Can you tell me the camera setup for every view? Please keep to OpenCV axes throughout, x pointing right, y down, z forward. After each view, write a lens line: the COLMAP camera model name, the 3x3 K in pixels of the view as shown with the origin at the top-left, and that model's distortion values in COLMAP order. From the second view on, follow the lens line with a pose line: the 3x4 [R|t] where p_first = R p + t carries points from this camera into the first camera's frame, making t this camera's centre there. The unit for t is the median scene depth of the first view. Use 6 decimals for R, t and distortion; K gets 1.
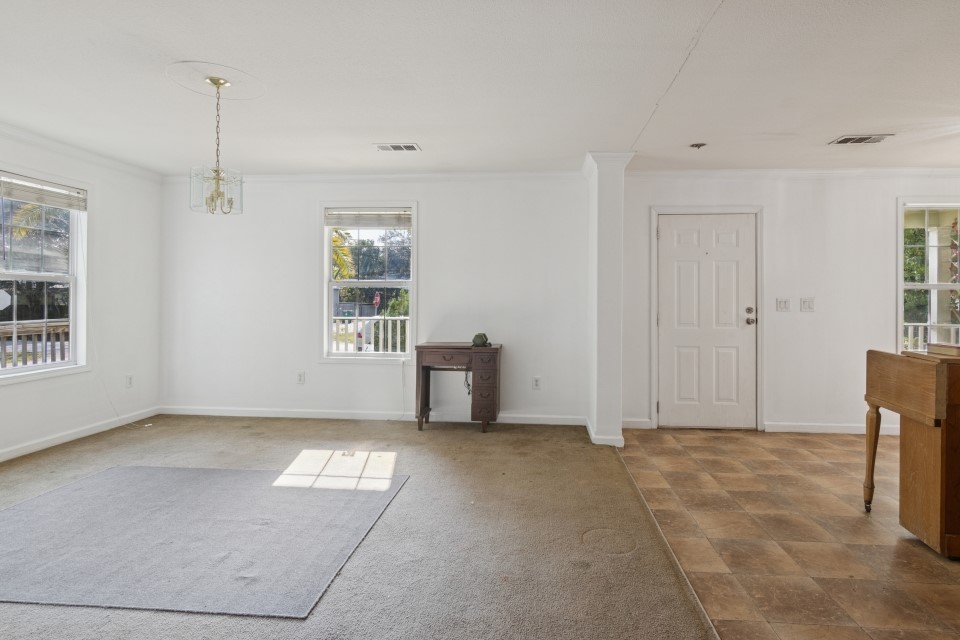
lens RADIAL K [[499.9, 0, 496.4], [0, 499.9, 293.4], [0, 0, 1]] dist [0.004178, 0.000598]
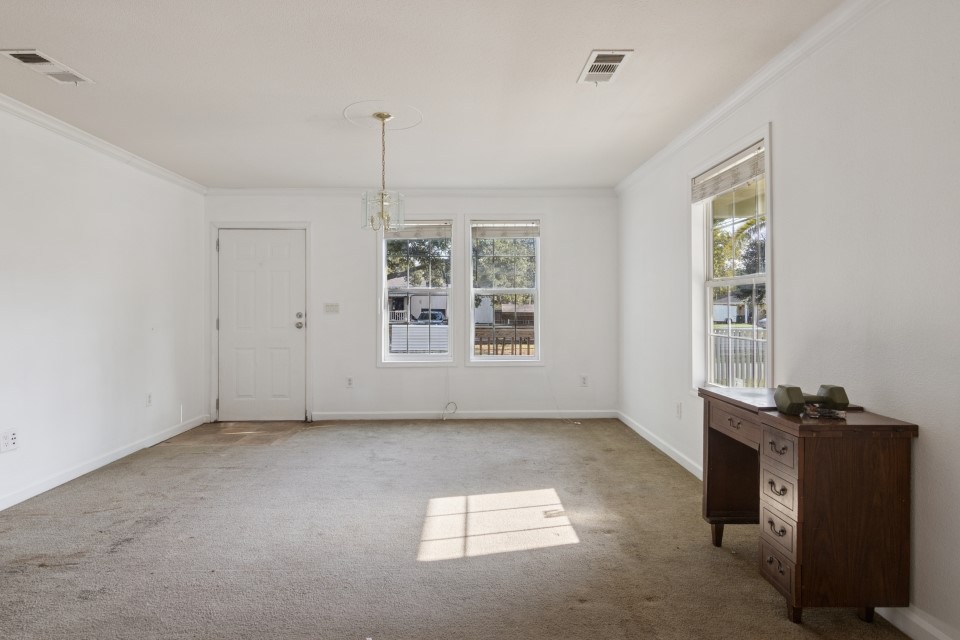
lens RADIAL K [[496.5, 0, 477.6], [0, 496.5, 303.8], [0, 0, 1]] dist [0.000376, 0.000186]
pose [[0.100634, -0.013528, -0.994832, 0.357893], [0.008717, 0.999881, -0.012715, 0.014485], [0.994885, -0.007393, 0.100740, 0.672378]]
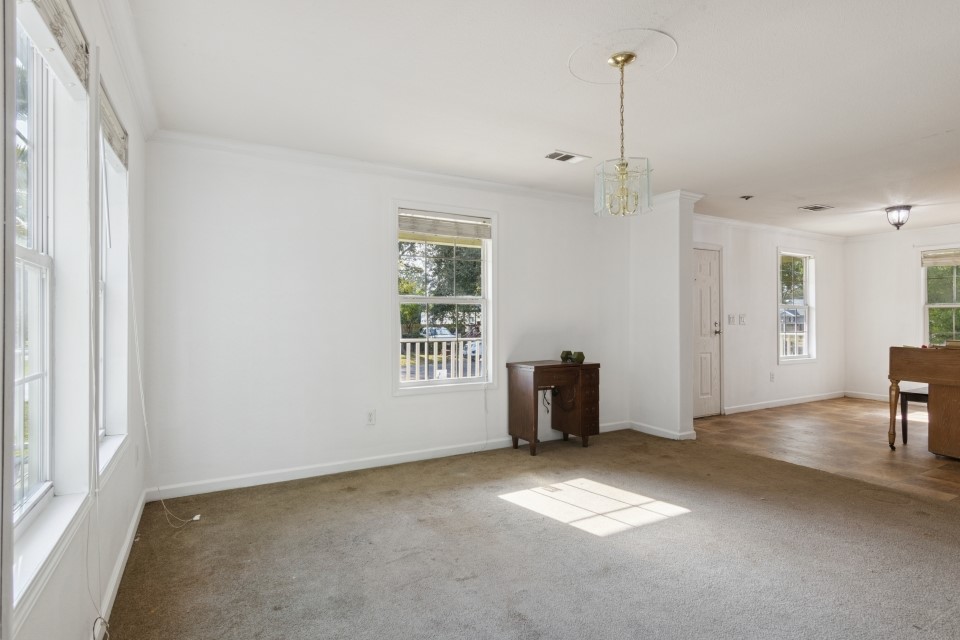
lens RADIAL K [[496.5, 0, 477.6], [0, 496.5, 303.8], [0, 0, 1]] dist [0.000376, 0.000186]
pose [[0.827920, 0.008483, 0.560782, -0.752002], [0.001365, 0.999852, -0.017140, 0.002045], [-0.560845, 0.014956, 0.827786, 0.269729]]
